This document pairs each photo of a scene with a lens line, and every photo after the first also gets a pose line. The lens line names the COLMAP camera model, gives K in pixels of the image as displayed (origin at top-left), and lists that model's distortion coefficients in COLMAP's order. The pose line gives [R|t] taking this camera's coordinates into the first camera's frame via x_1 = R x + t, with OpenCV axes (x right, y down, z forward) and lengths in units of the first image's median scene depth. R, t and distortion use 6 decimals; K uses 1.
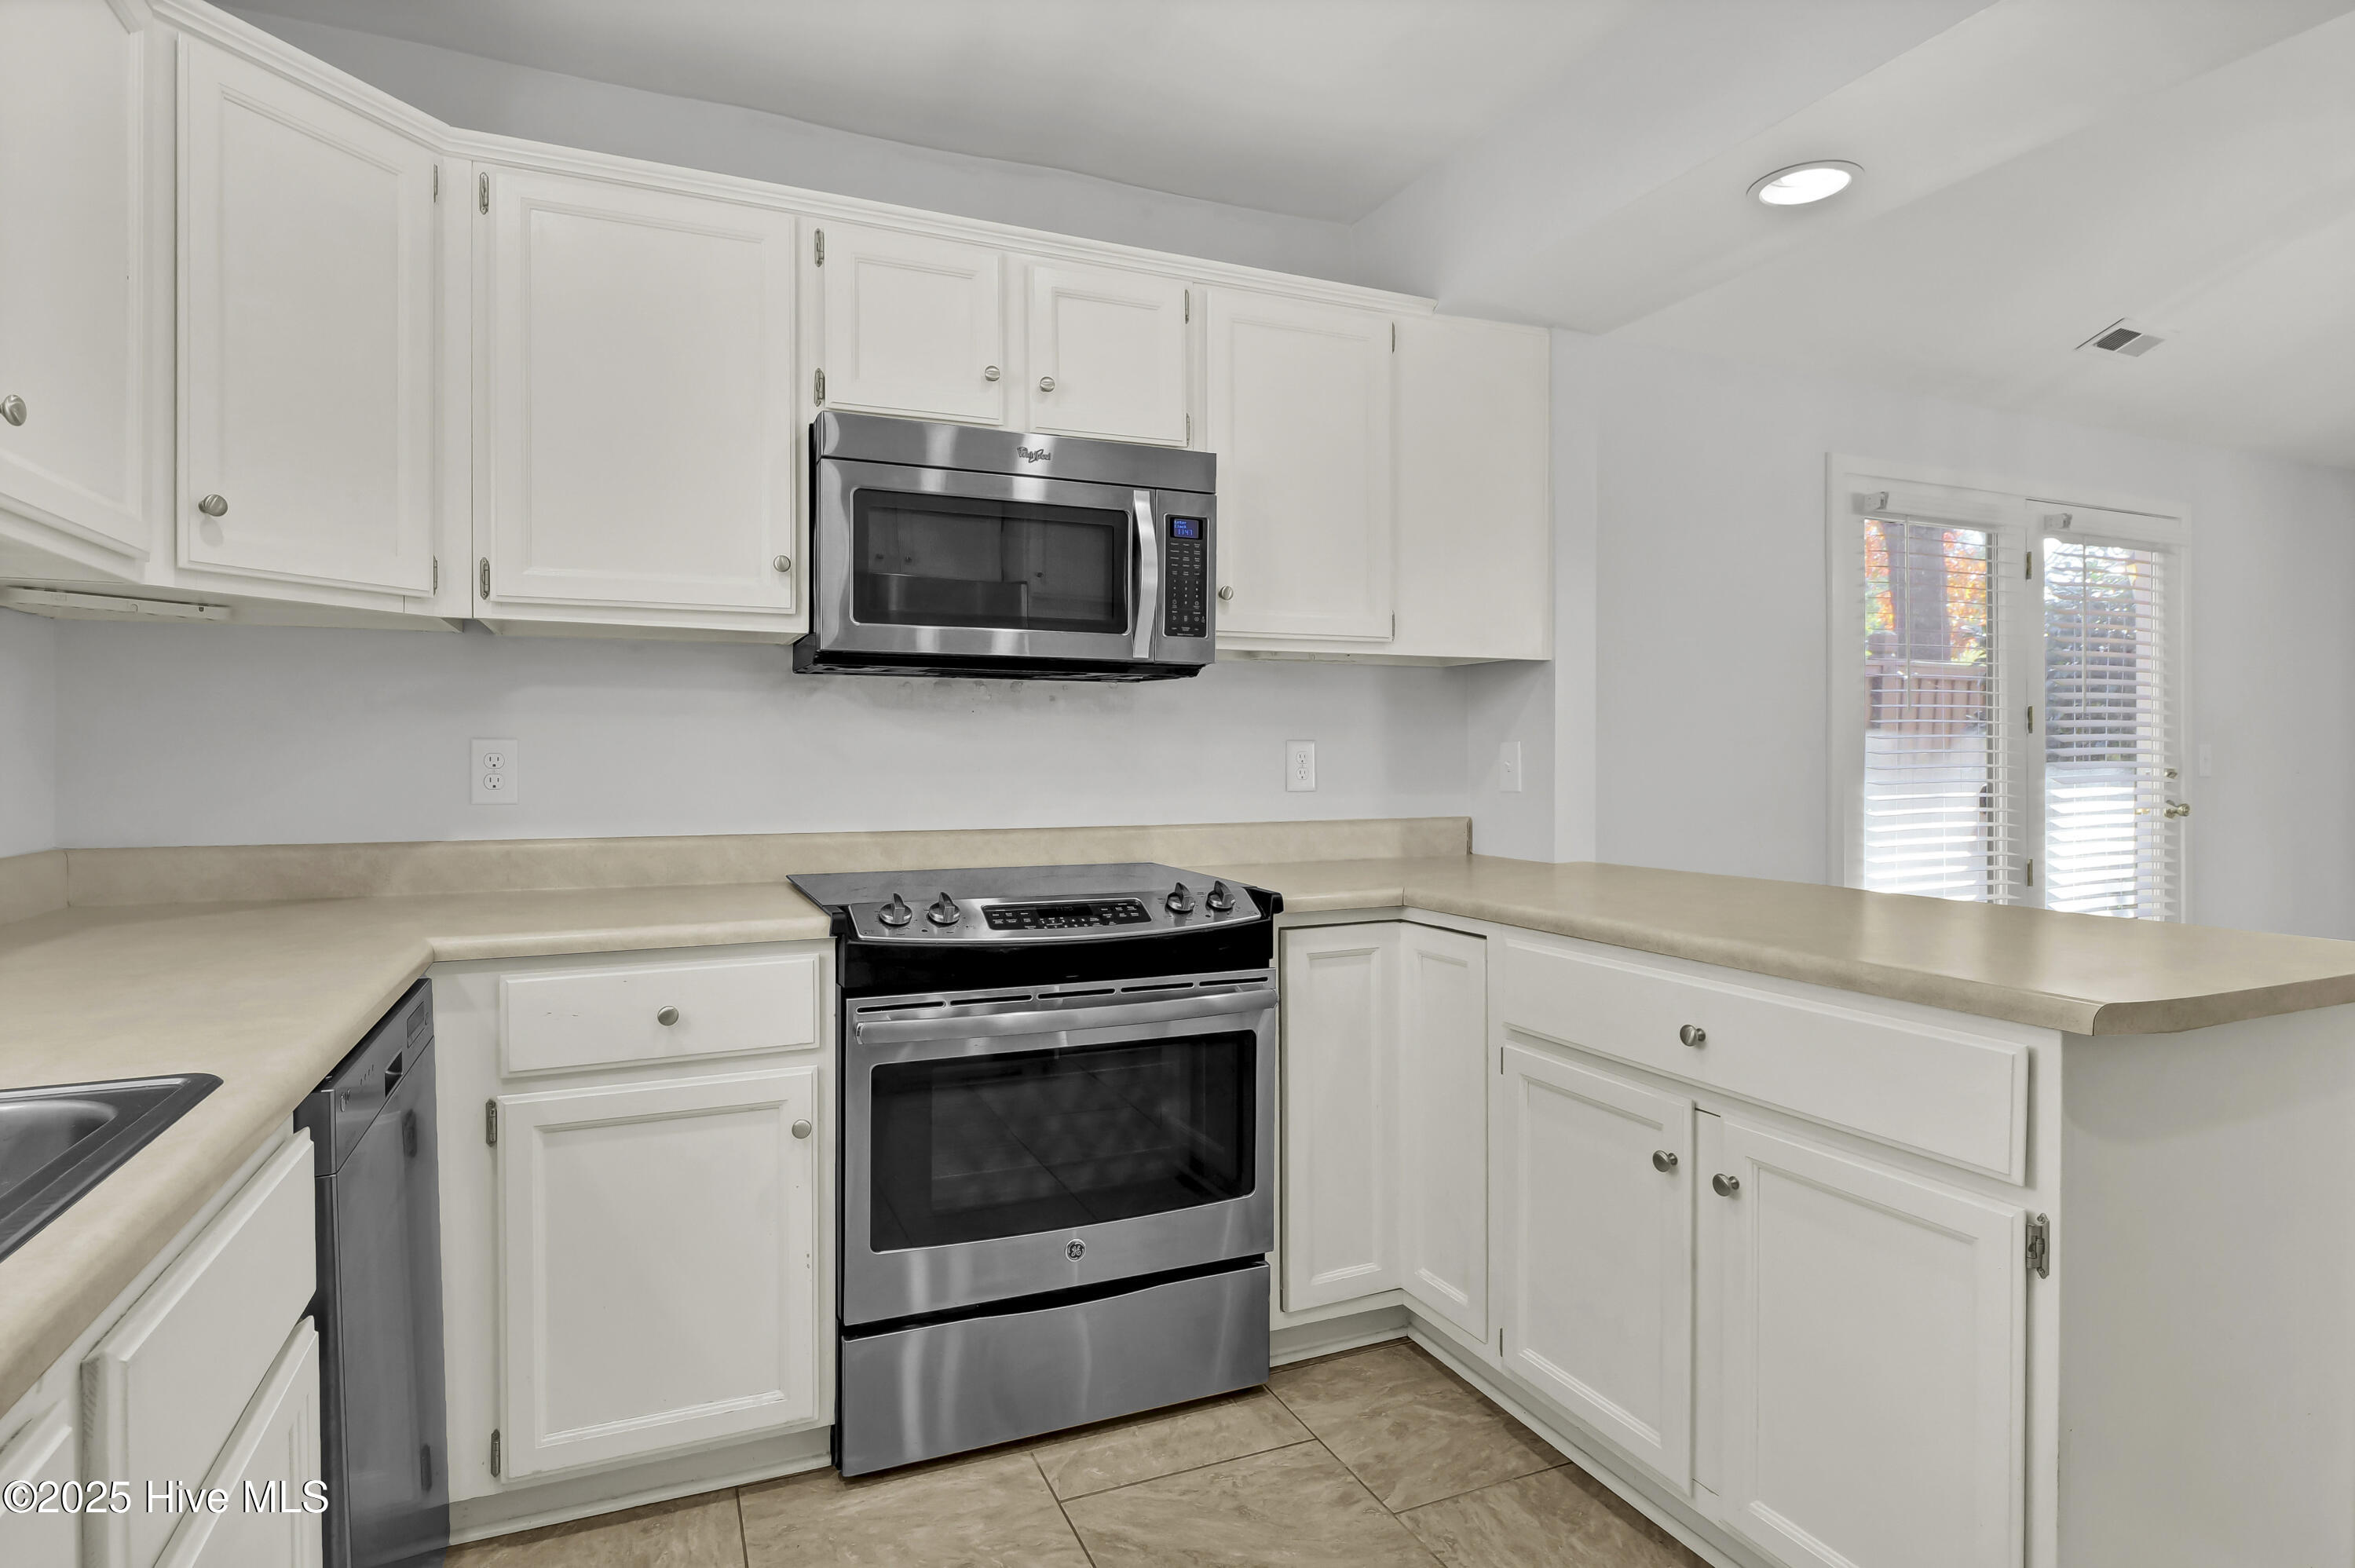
lens RADIAL K [[1237.4, 0, 1180.9], [0, 1237.4, 767.0], [0, 0, 1]] dist [-0.011380, -0.000629]
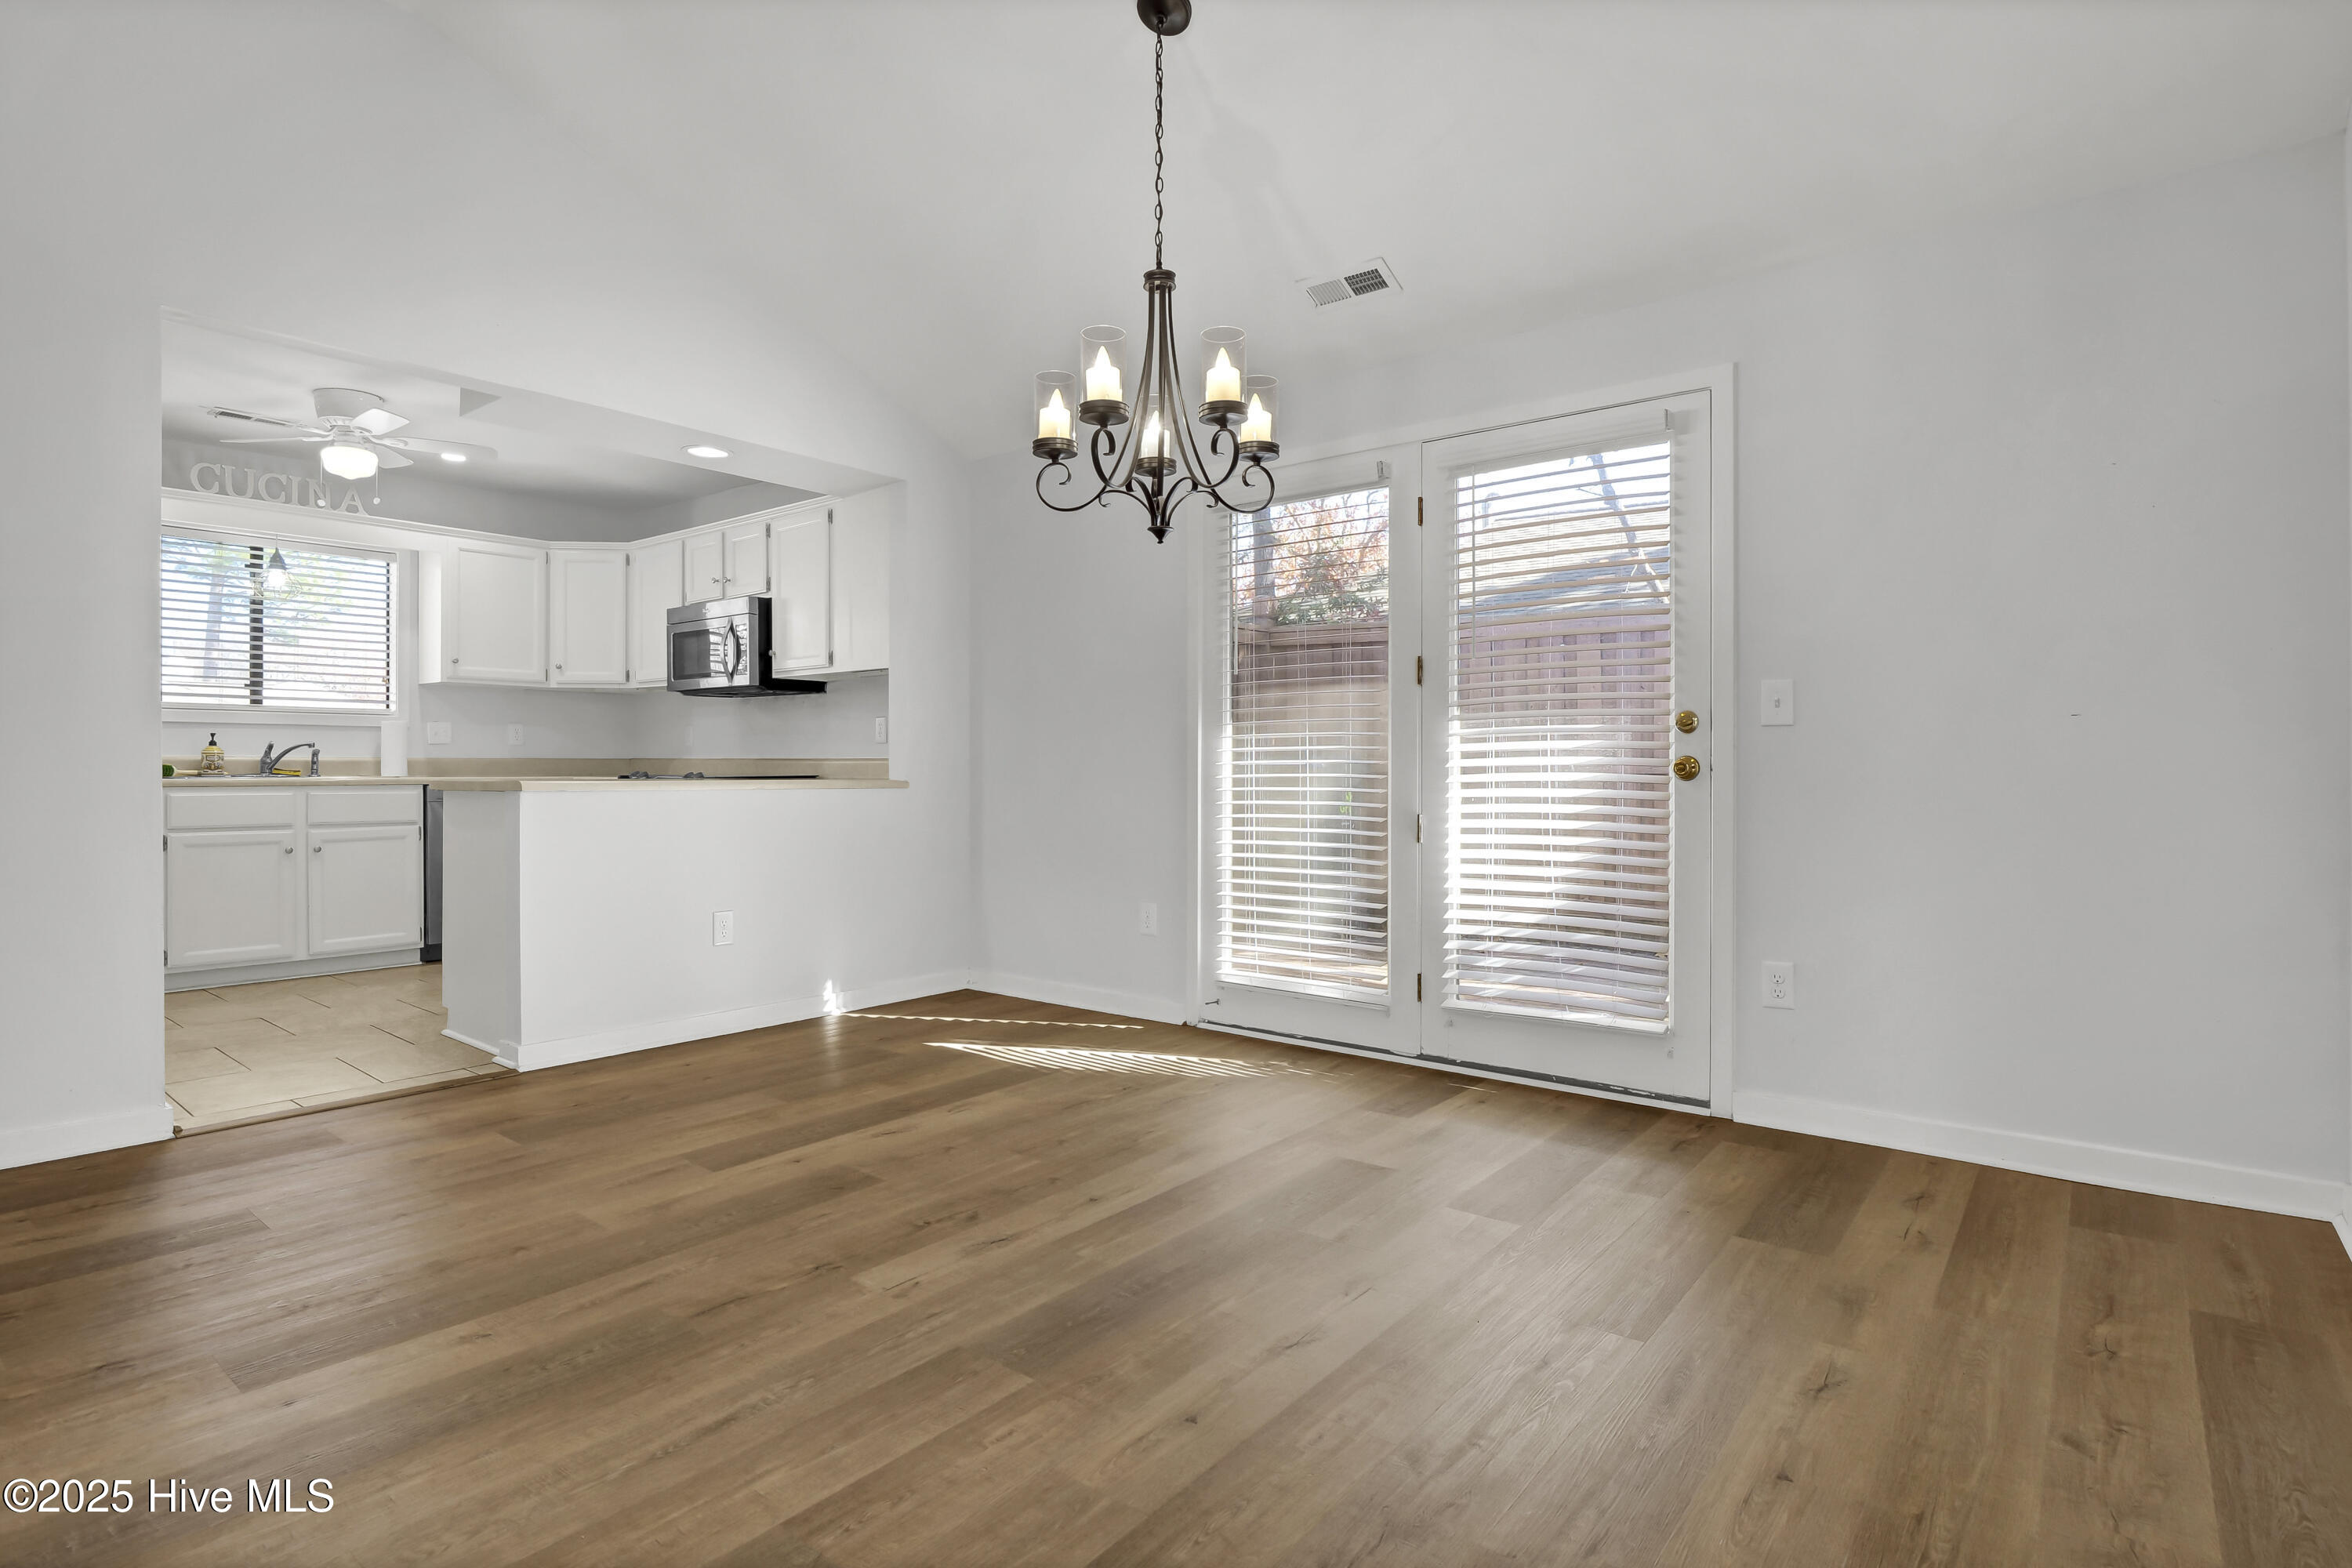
lens RADIAL K [[1184.3, 0, 1165.8], [0, 1184.3, 768.4], [0, 0, 1]] dist [-0.014117, -0.002403]
pose [[0.460139, 0.003032, -0.887842, 2.479294], [-0.009876, 0.999950, -0.001703, 0.073630], [0.887792, 0.009552, 0.460146, 0.691395]]
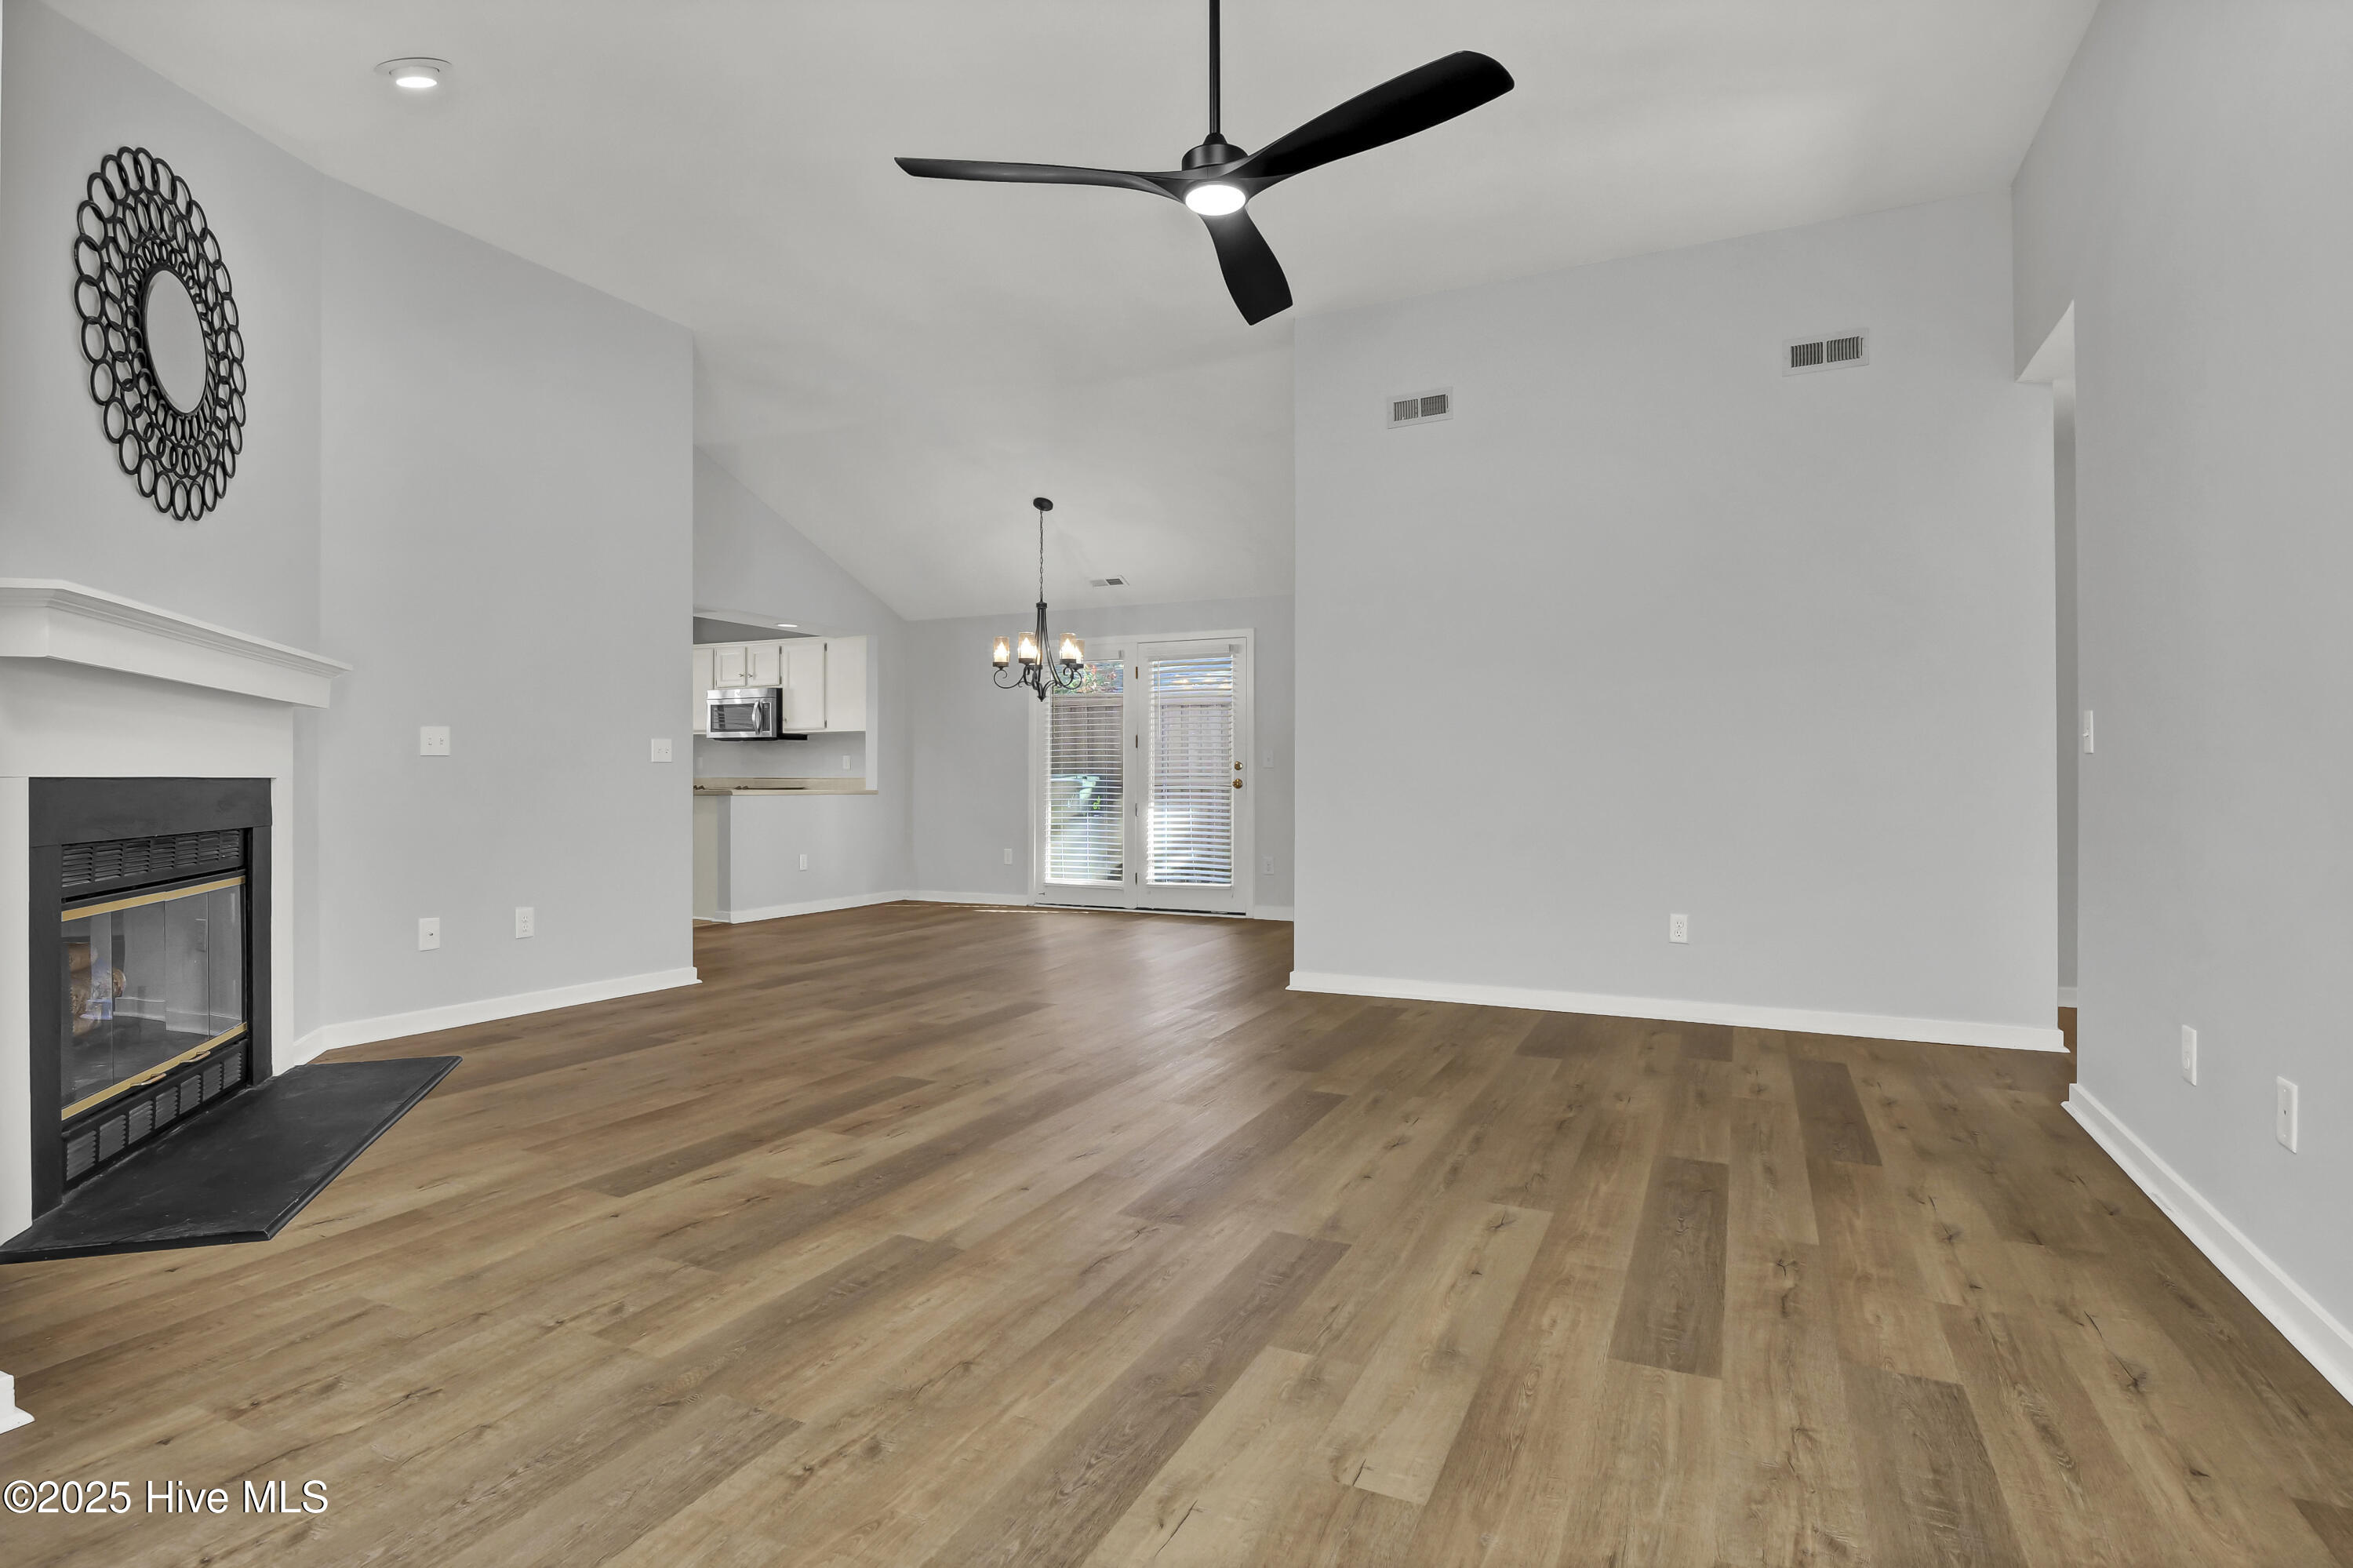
lens RADIAL K [[1184.8, 0, 1182.4], [0, 1184.8, 770.9], [0, 0, 1]] dist [-0.014117, -0.002403]
pose [[0.658643, -0.002437, -0.752451, 4.133305], [-0.007816, 0.999919, -0.010080, 0.062974], [0.752415, 0.012520, 0.658571, -0.627858]]
